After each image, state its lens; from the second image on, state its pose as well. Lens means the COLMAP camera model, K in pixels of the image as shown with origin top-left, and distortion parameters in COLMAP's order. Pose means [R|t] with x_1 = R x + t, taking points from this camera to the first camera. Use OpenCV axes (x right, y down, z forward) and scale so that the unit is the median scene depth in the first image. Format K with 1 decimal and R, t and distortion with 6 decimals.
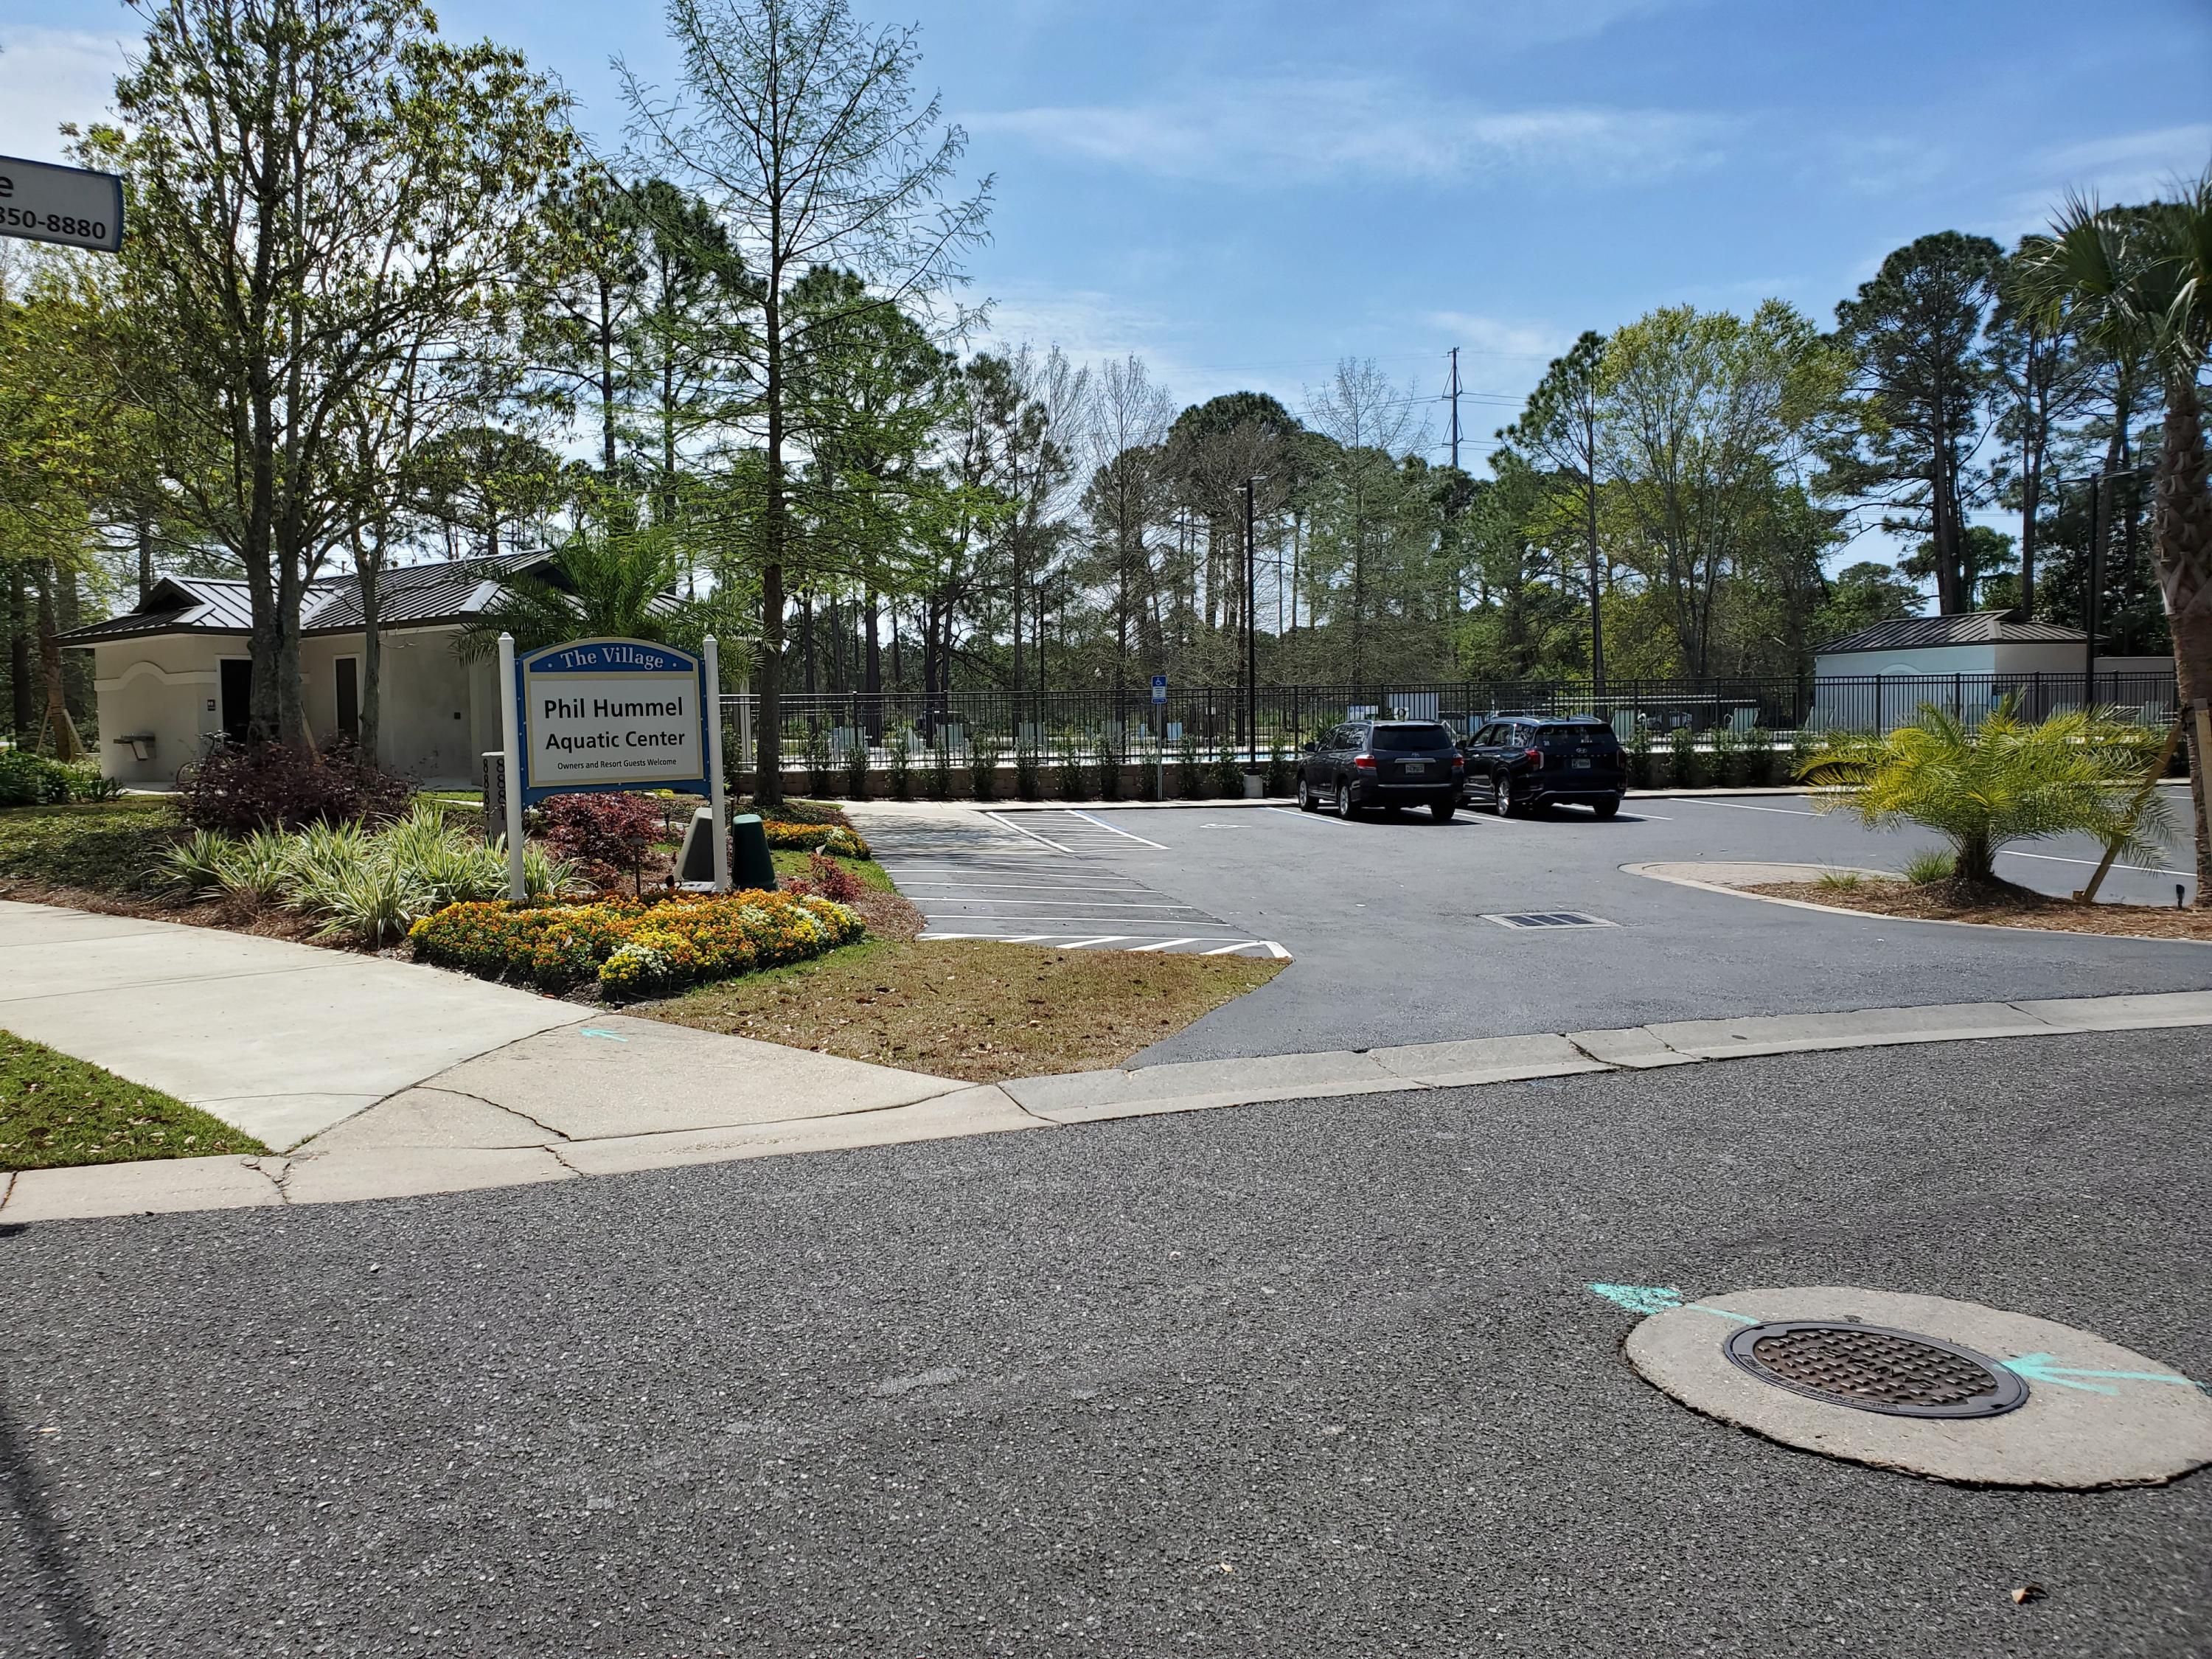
lens RADIAL K [[1713.6, 0, 1106.0], [0, 1713.6, 829.5], [0, 0, 1]] dist [0.053216, -0.000705]
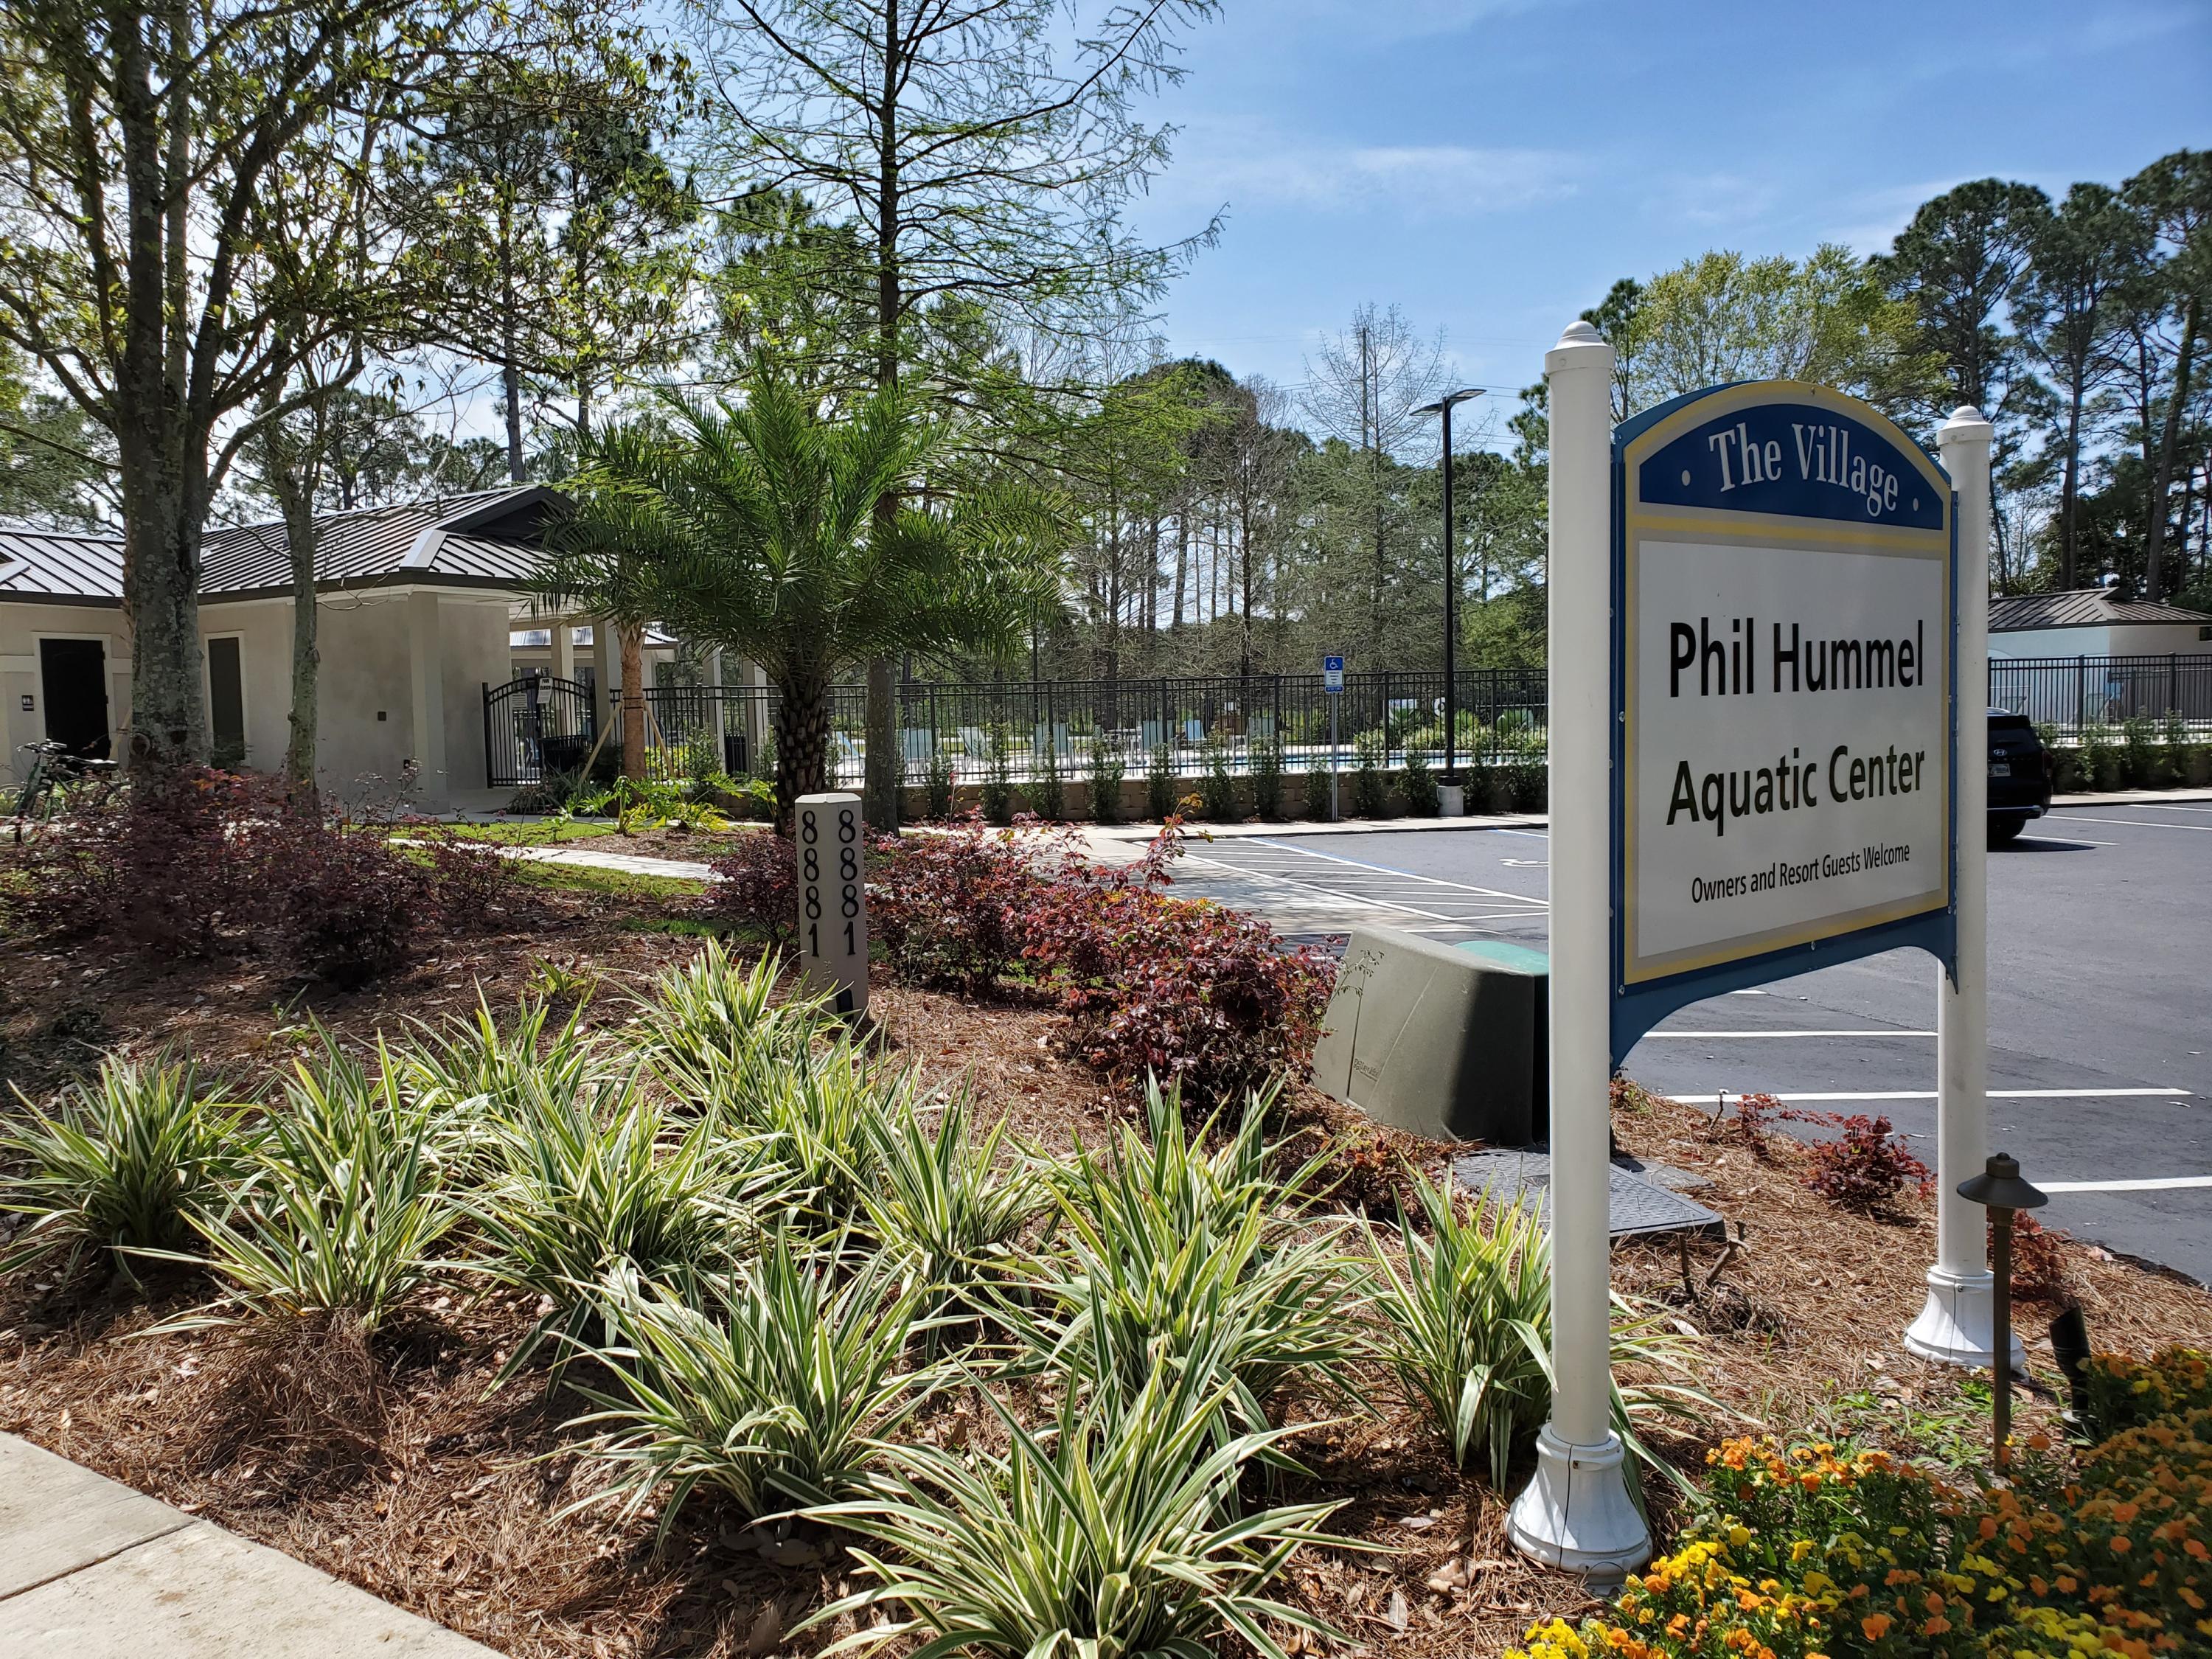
lens RADIAL K [[1739.5, 0, 1106.0], [0, 1739.5, 829.5], [0, 0, 1]] dist [-0.006033, 0.107565]
pose [[0.996415, -0.012548, 0.083664, -0.071149], [0.012514, 0.999921, 0.000931, -0.007947], [-0.083669, 0.000119, 0.996494, 0.128314]]
